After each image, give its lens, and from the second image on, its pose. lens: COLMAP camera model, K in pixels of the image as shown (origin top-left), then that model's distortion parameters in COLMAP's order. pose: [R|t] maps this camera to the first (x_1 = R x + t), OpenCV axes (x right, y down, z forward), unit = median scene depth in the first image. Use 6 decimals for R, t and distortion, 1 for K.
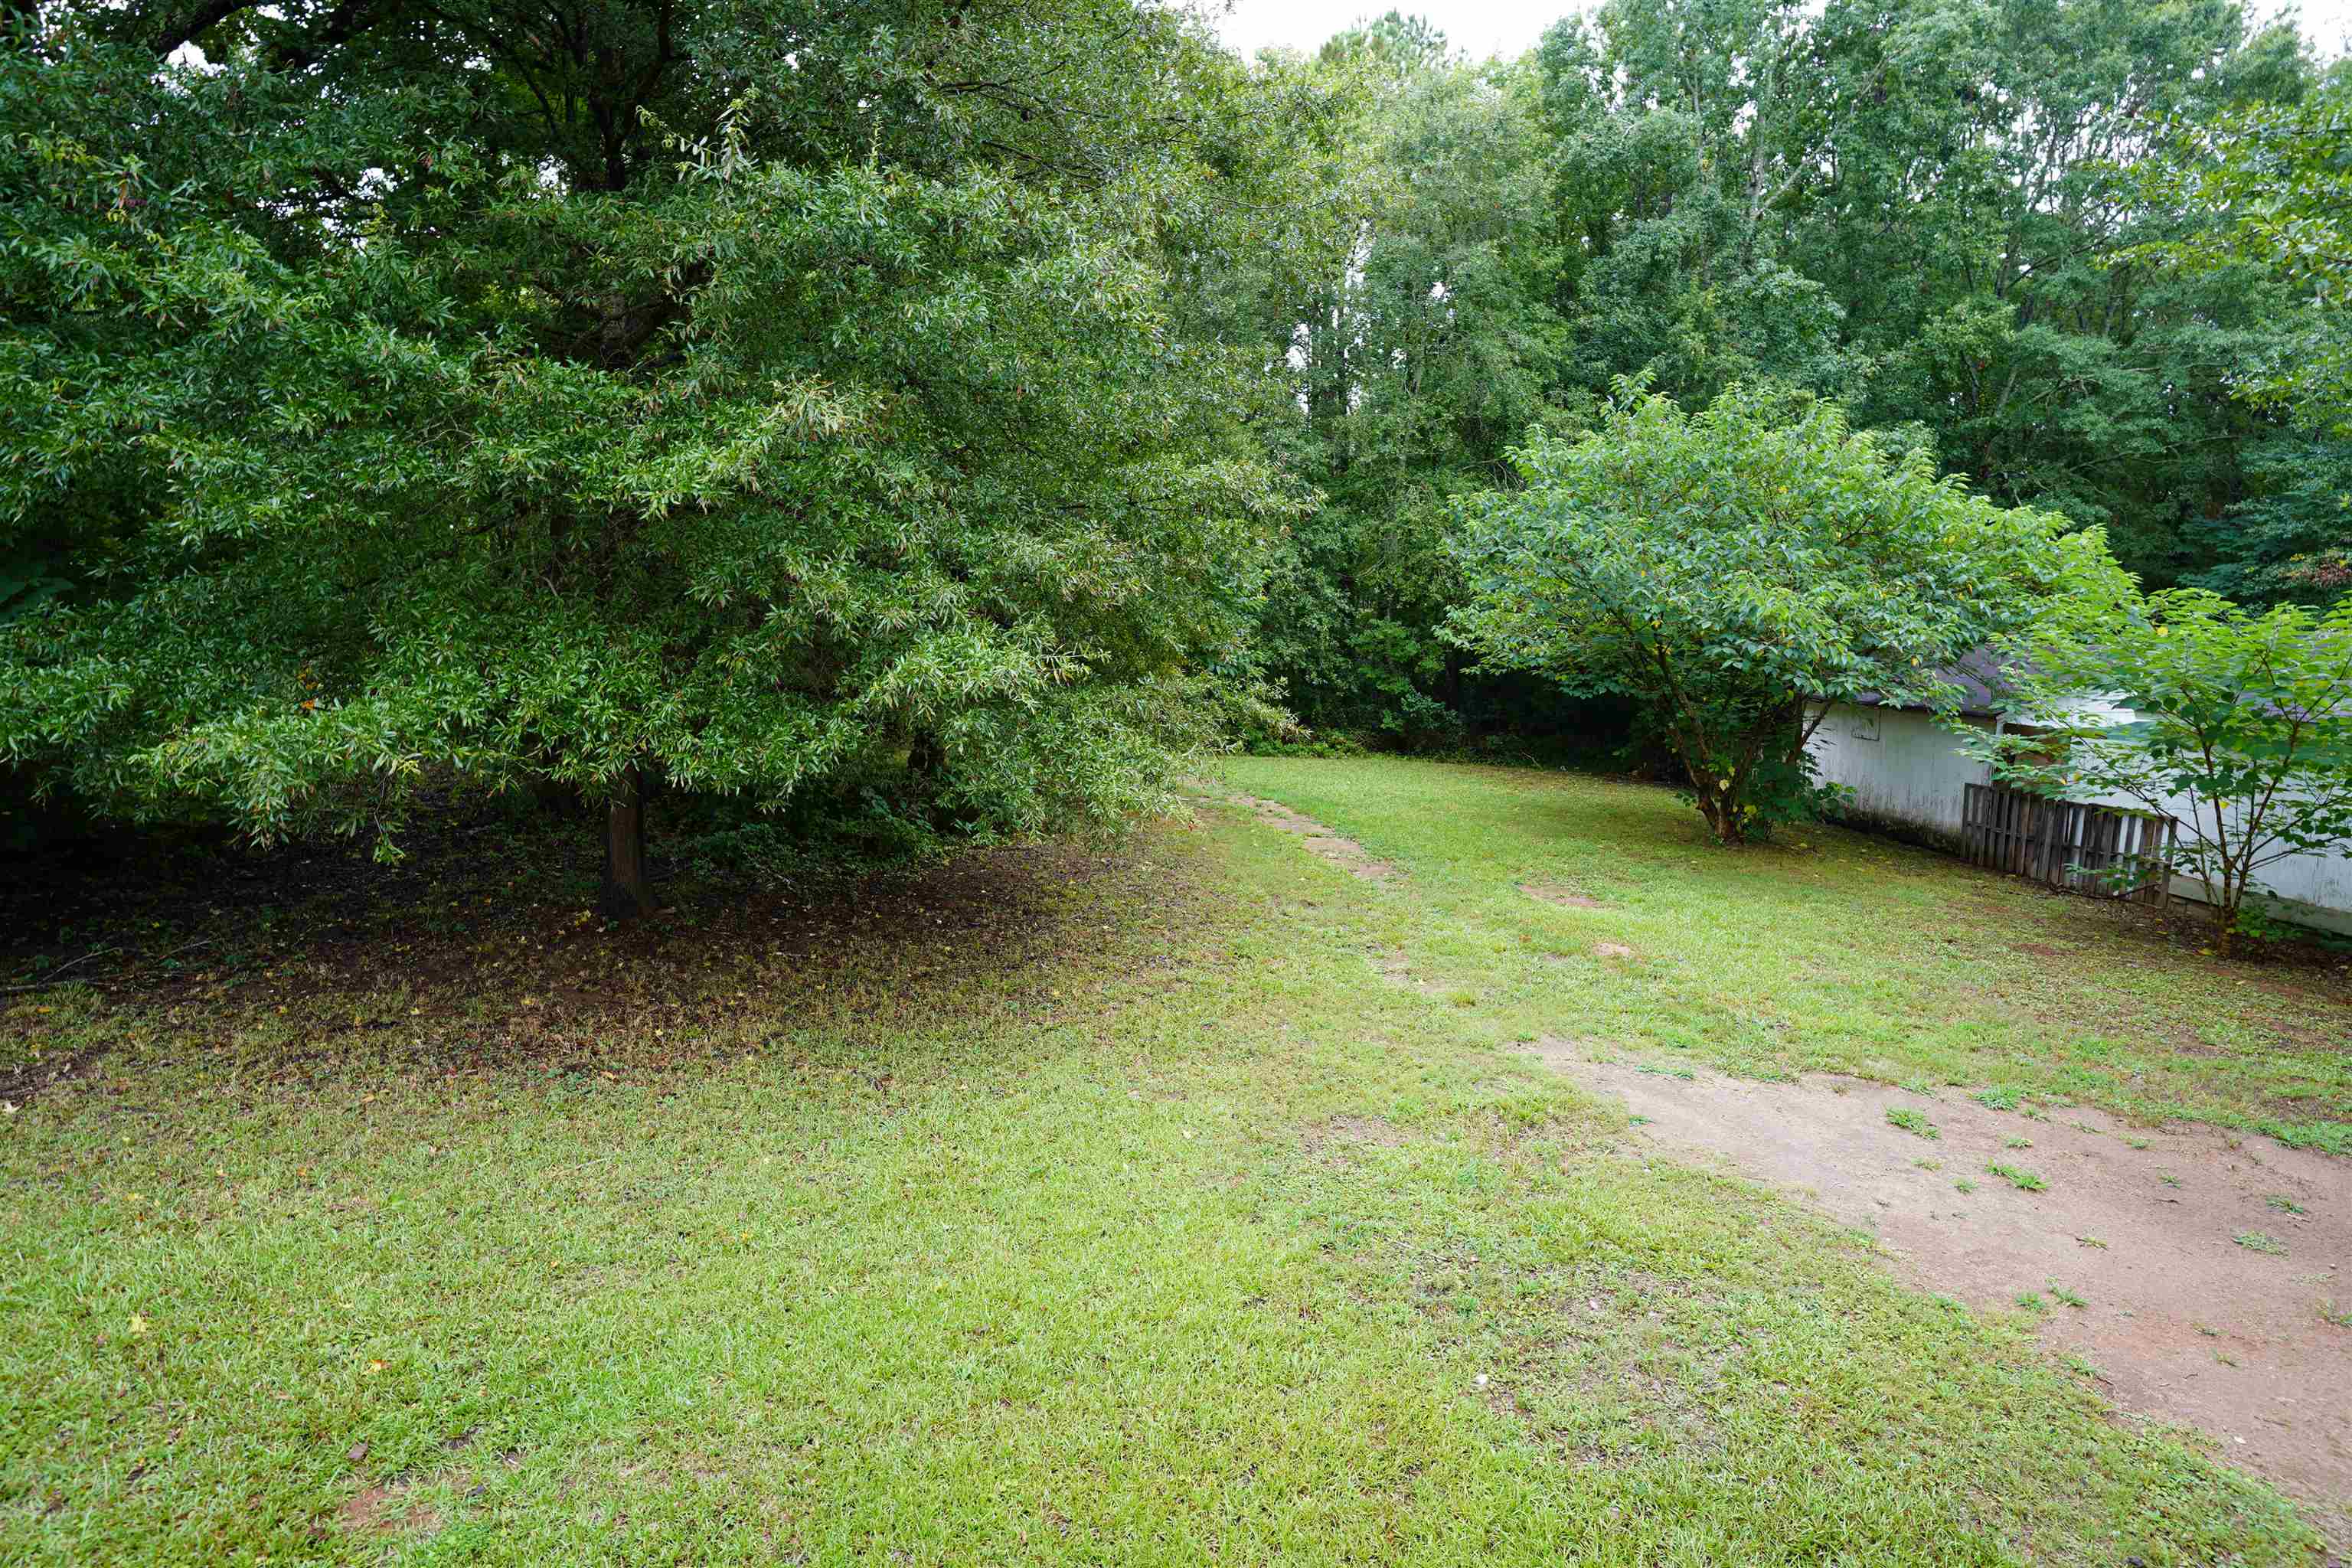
lens RADIAL K [[1144.0, 0, 1164.2], [0, 1144.0, 798.4], [0, 0, 1]] dist [-0.093575, 0.053288]
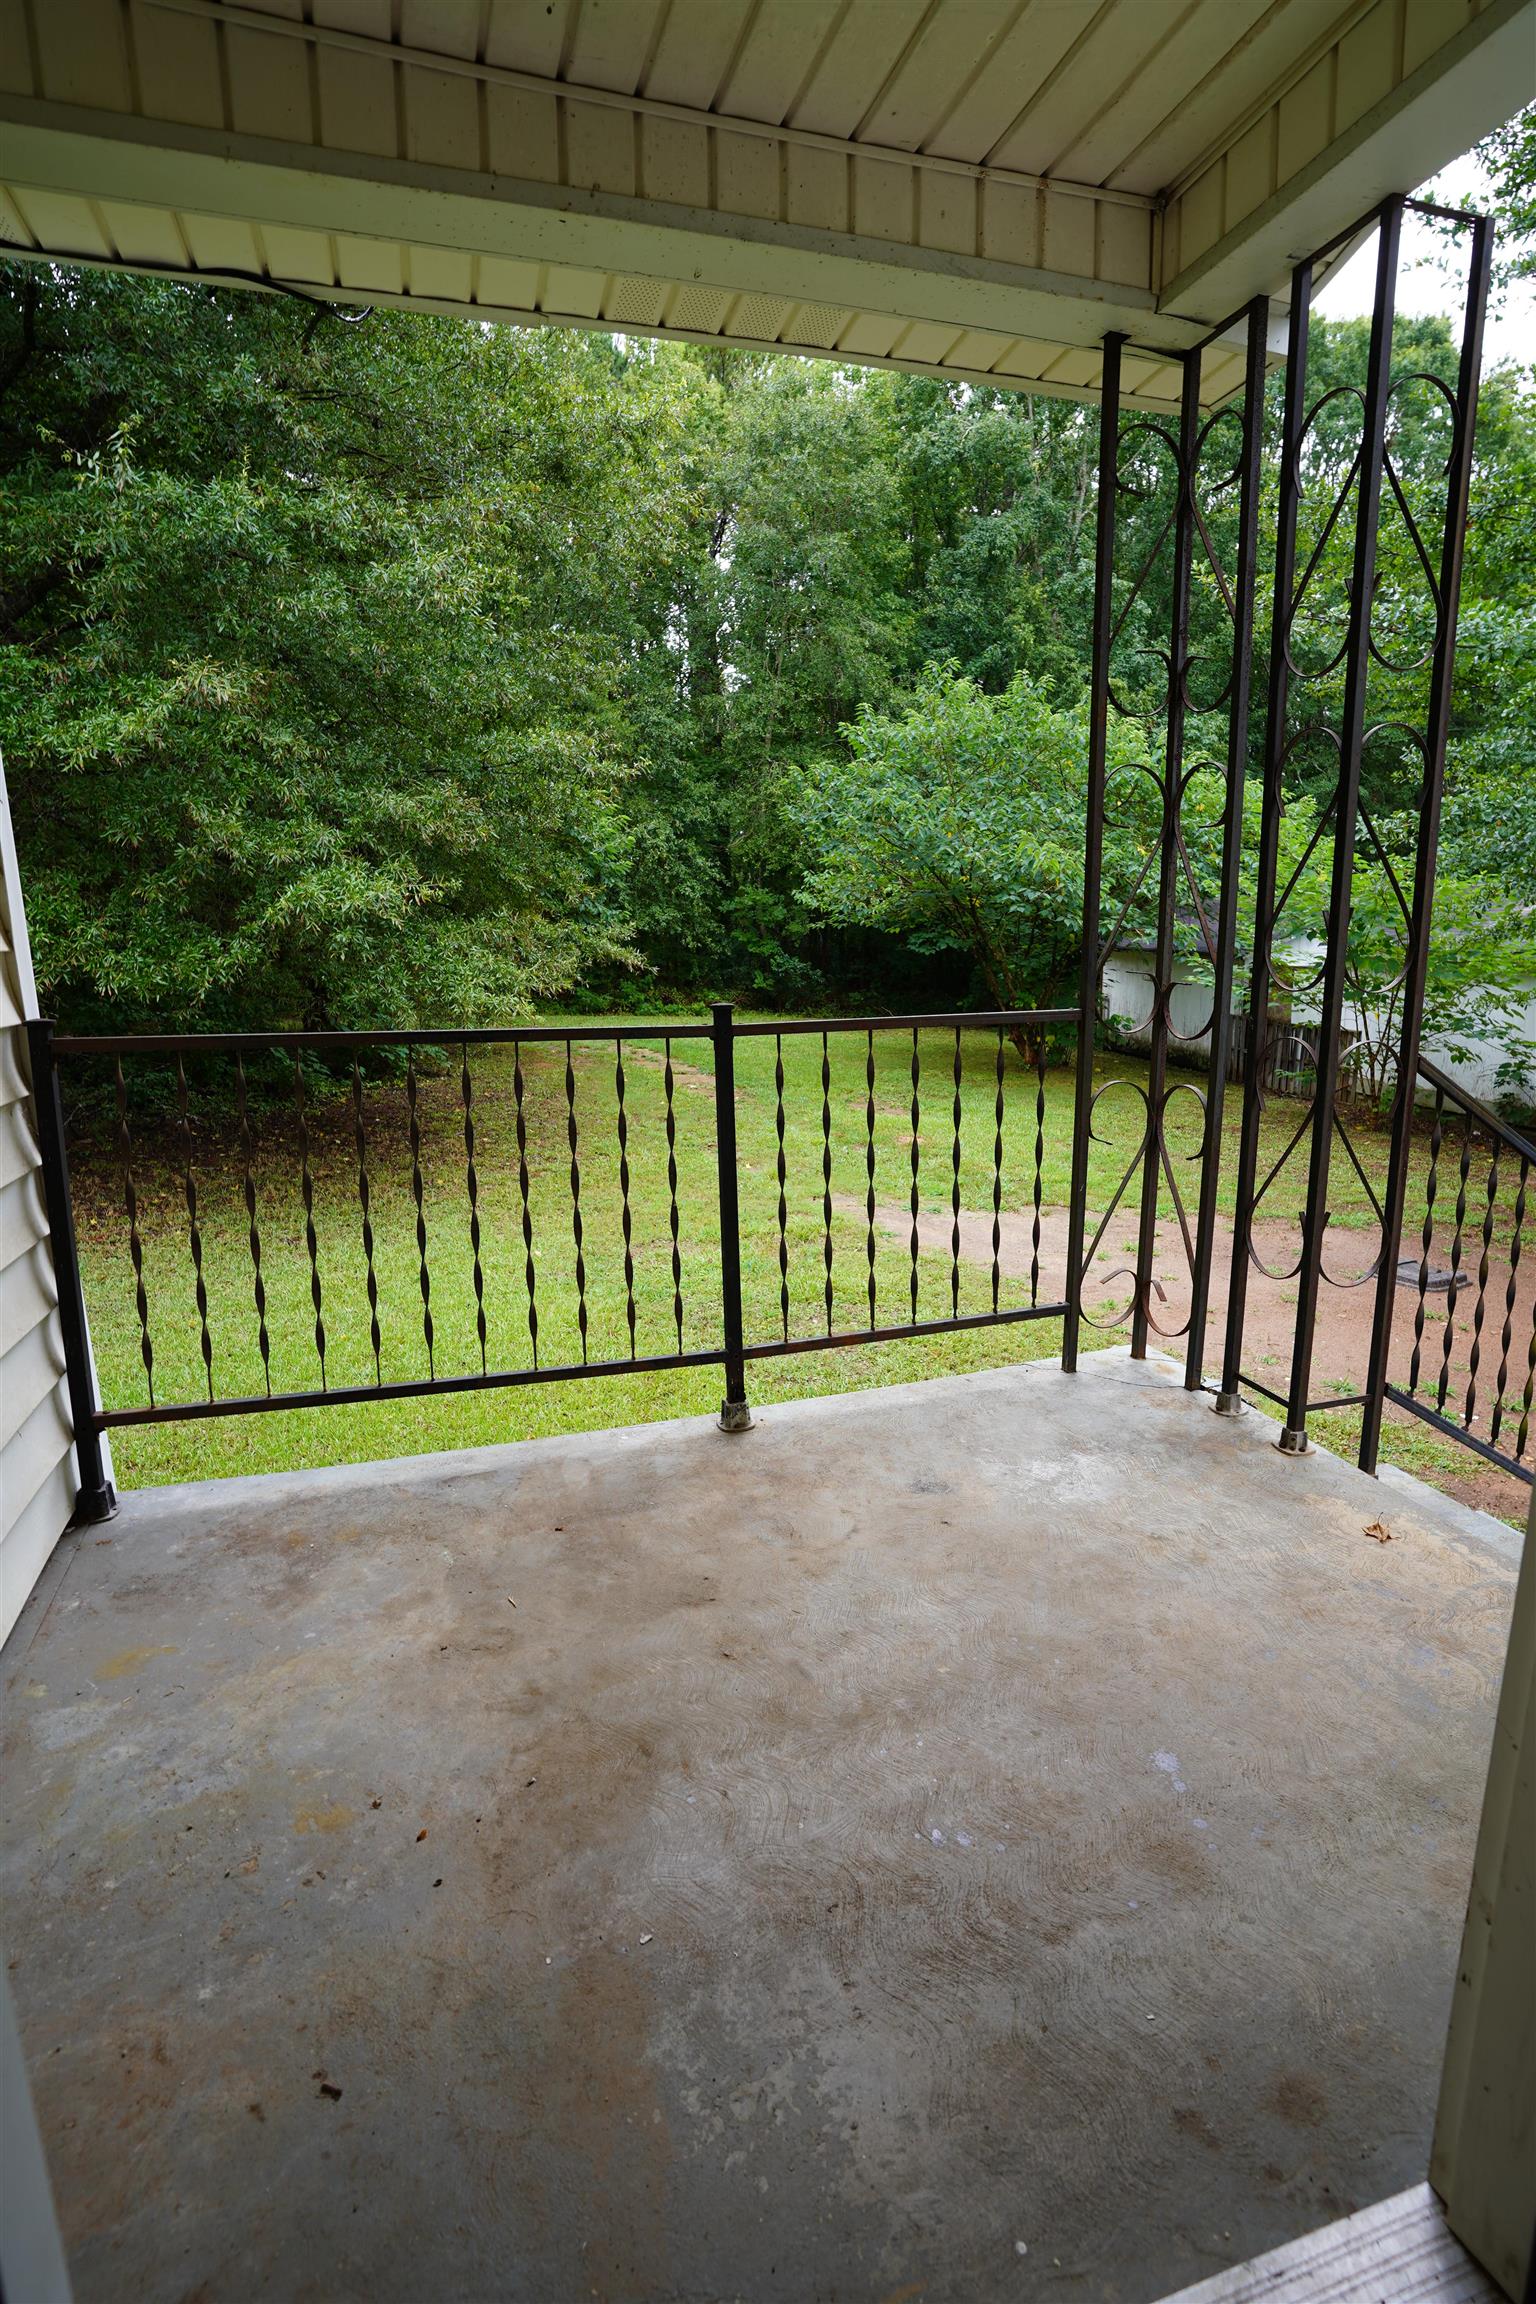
lens RADIAL K [[1120.7, 0, 768.0], [0, 1120.7, 1152.0], [0, 0, 1]] dist [-0.093575, 0.053288]
pose [[0.984140, -0.046198, 0.171275, 0.046152], [0.034708, 0.996979, 0.069487, 0.070823], [-0.173968, -0.062440, 0.982770, -0.208506]]
